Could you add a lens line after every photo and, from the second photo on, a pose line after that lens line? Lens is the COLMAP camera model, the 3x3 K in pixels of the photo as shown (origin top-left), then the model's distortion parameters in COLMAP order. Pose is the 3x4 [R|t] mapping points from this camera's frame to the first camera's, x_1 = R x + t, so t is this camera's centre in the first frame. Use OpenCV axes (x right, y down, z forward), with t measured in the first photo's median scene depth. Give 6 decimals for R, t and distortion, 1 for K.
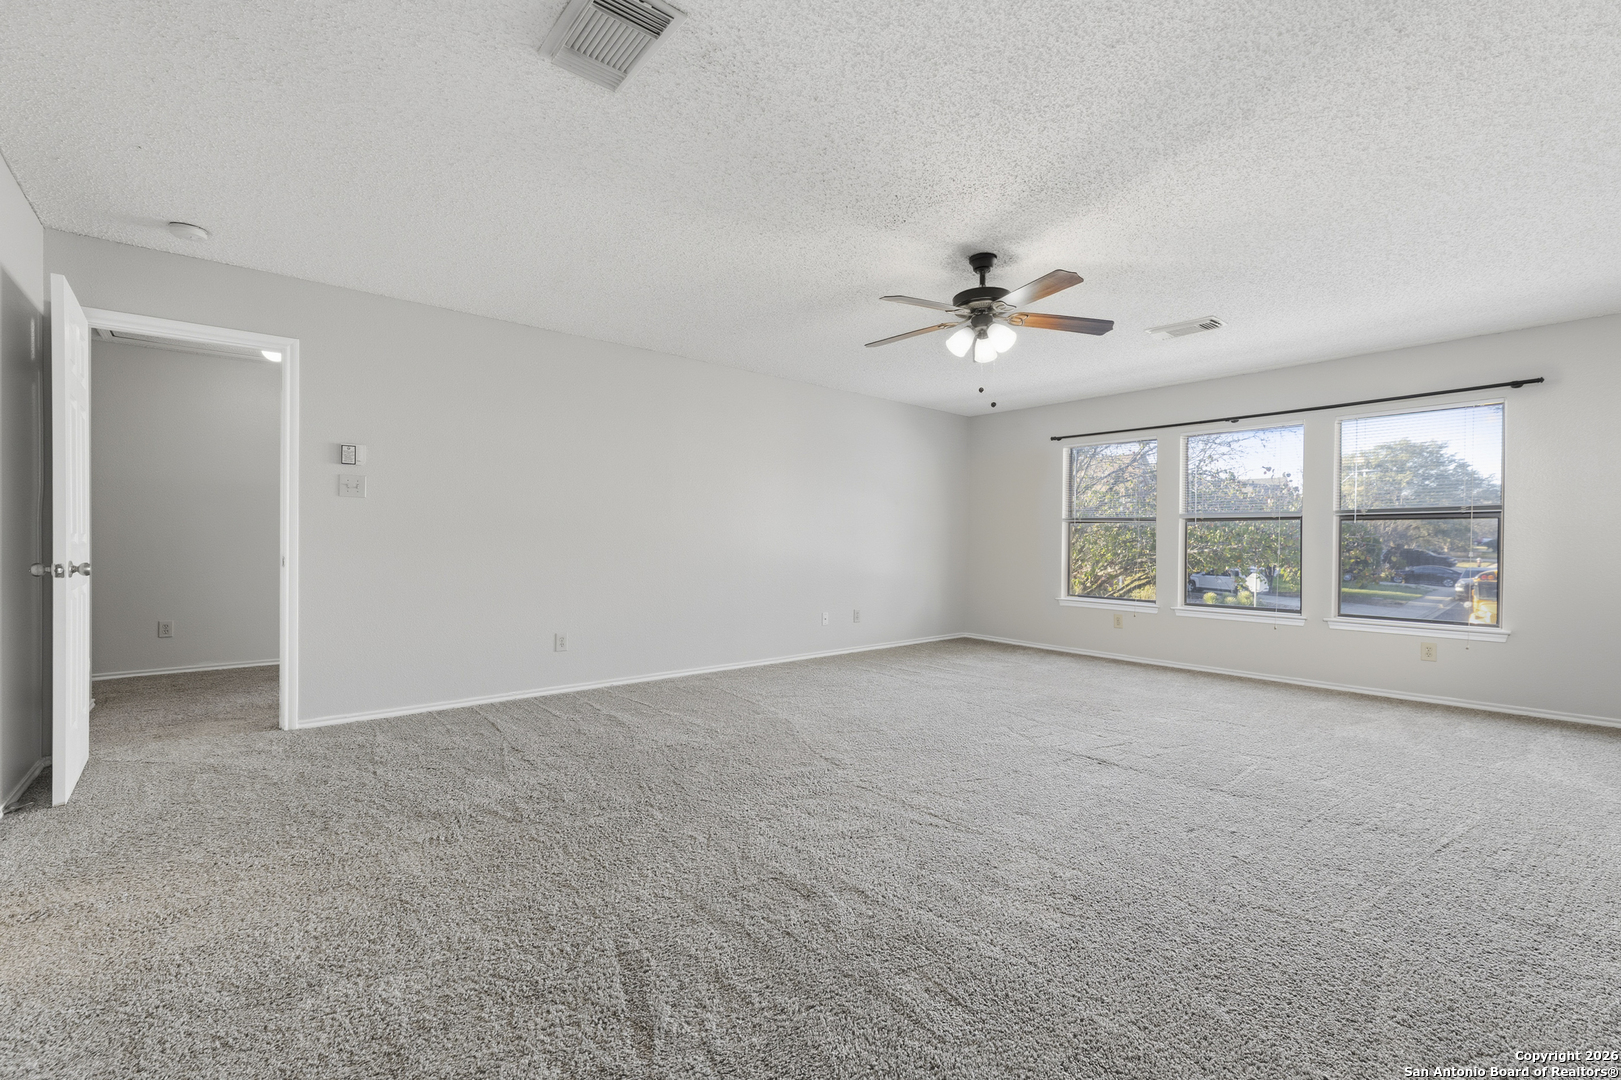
lens RADIAL K [[689.1, 0, 814.2], [0, 689.1, 540.3], [0, 0, 1]] dist [0.007158, -0.001839]
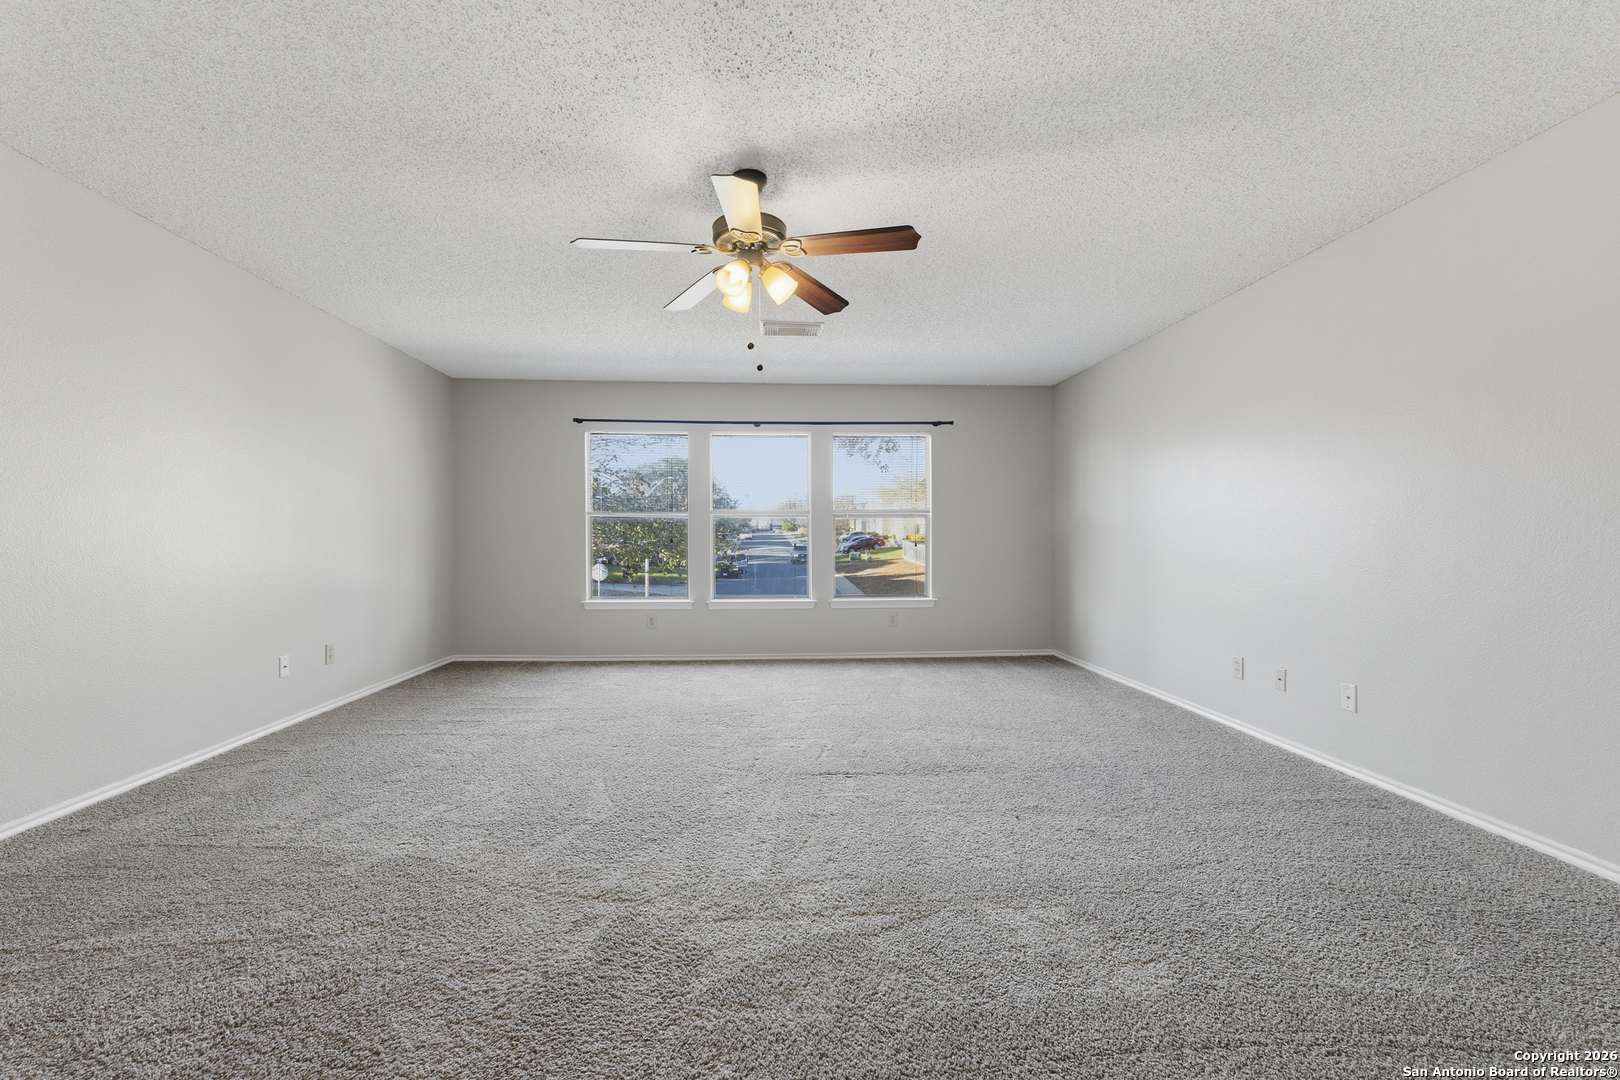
lens RADIAL K [[688.7, 0, 808.1], [0, 688.7, 538.8], [0, 0, 1]] dist [0.007158, -0.001839]
pose [[0.608047, -0.009134, 0.793848, -0.179910], [0.004288, 0.999957, 0.008221, -0.002499], [-0.793889, -0.001595, 0.608060, 0.246038]]
